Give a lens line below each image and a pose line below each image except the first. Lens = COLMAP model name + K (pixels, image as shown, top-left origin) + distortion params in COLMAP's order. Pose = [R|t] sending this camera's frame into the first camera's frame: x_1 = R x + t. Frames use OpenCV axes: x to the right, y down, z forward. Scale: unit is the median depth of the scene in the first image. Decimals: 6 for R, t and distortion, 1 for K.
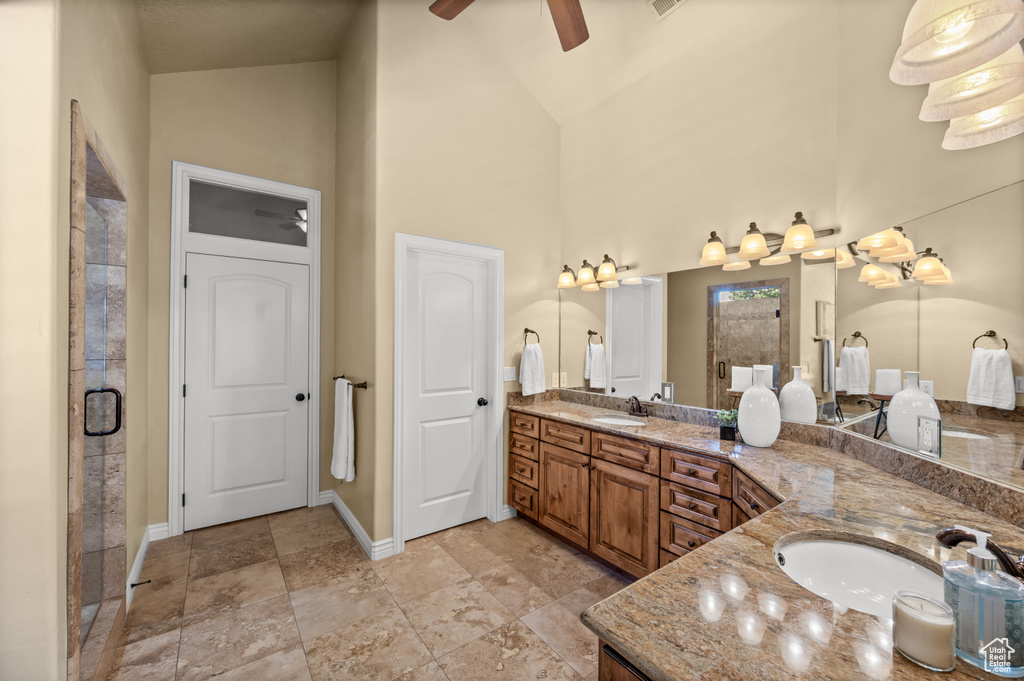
lens RADIAL K [[407.4, 0, 512.0], [0, 407.4, 340.5], [0, 0, 1]] dist [0.016886, -0.000261]
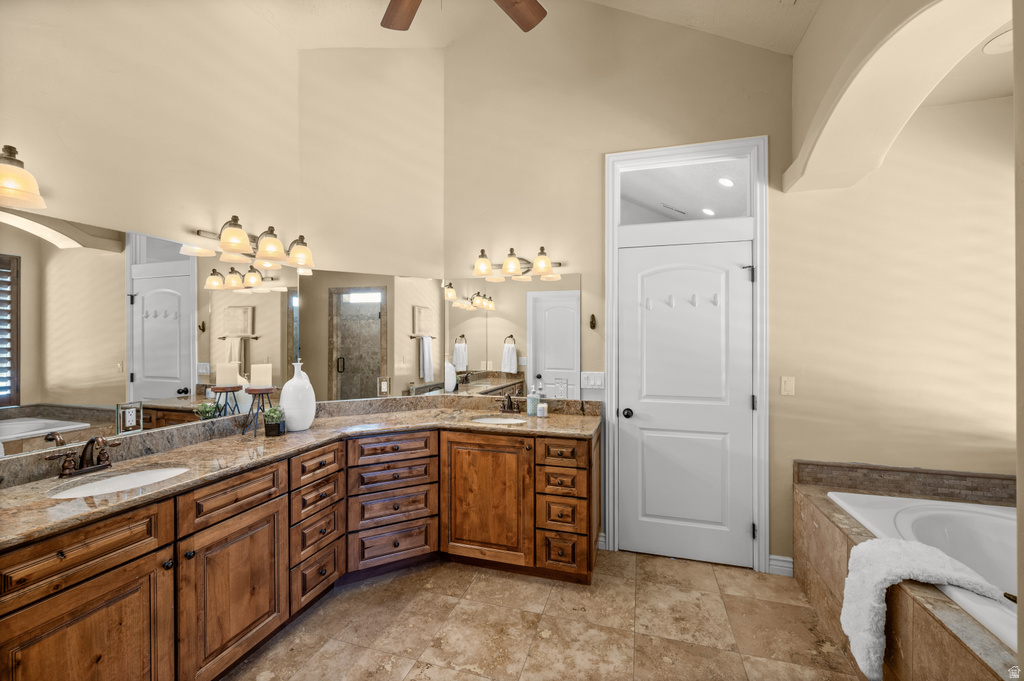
lens RADIAL K [[407.4, 0, 512.0], [0, 407.4, 340.5], [0, 0, 1]] dist [0.016886, -0.000261]
pose [[-0.605214, -0.004610, 0.796050, -0.618690], [-0.013408, 0.999900, -0.004403, 0.001904], [-0.795950, -0.013338, -0.605215, 1.117018]]
